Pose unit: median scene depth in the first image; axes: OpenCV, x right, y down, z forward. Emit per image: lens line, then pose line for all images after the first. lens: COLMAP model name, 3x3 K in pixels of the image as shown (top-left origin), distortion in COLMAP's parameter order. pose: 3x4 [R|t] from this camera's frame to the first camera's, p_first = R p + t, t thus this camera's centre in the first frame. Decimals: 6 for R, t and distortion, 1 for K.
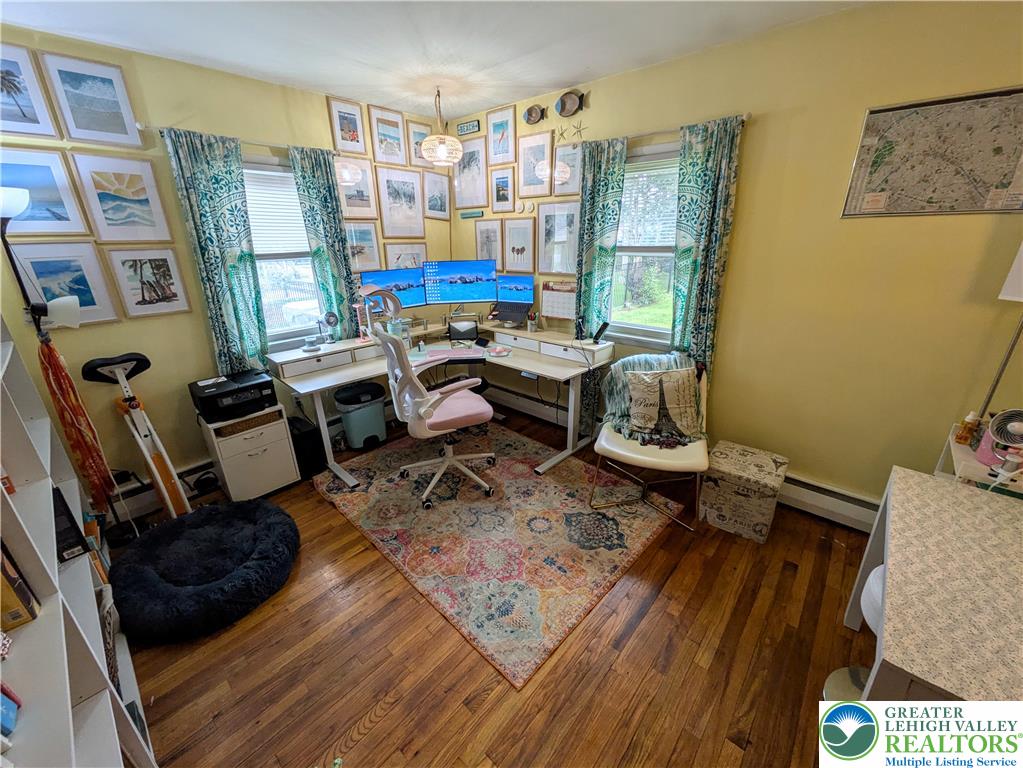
lens RADIAL K [[407.5, 0, 512.0], [0, 407.5, 386.2], [0, 0, 1]] dist [-0.001697, 0.000707]
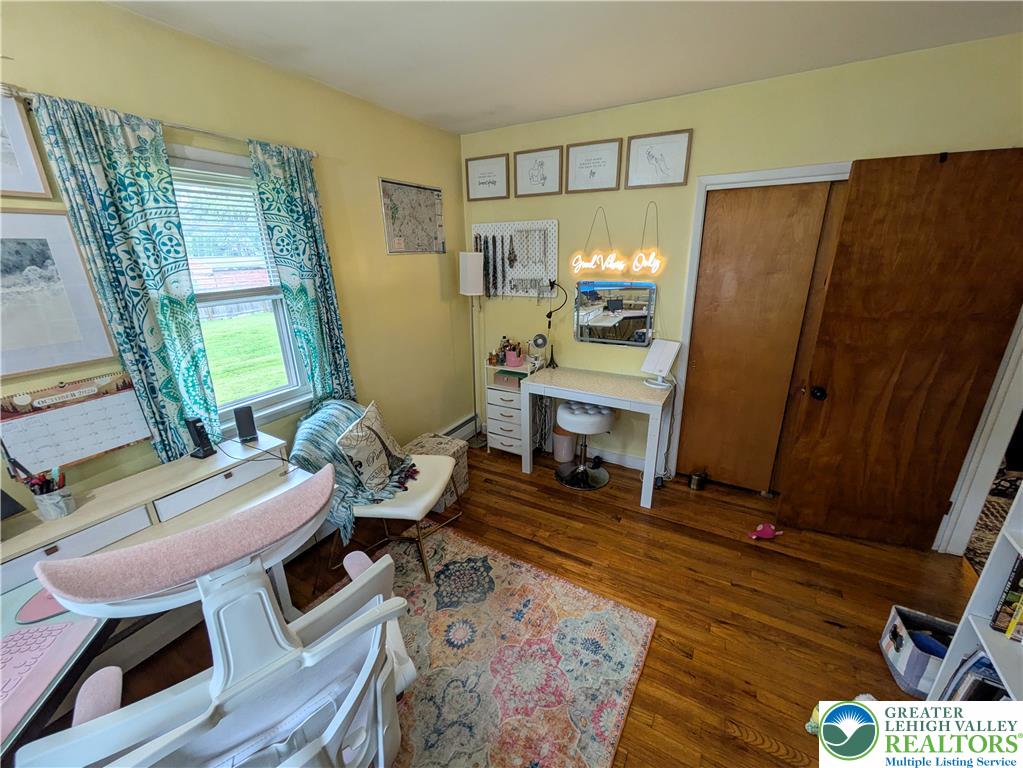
lens RADIAL K [[407.5, 0, 512.2], [0, 407.5, 383.3], [0, 0, 1]] dist [-0.001697, 0.000707]
pose [[-0.216886, -0.287944, 0.932764, -0.541428], [0.362083, 0.863621, 0.350791, -0.310713], [-0.906563, 0.413819, -0.083048, 0.770757]]
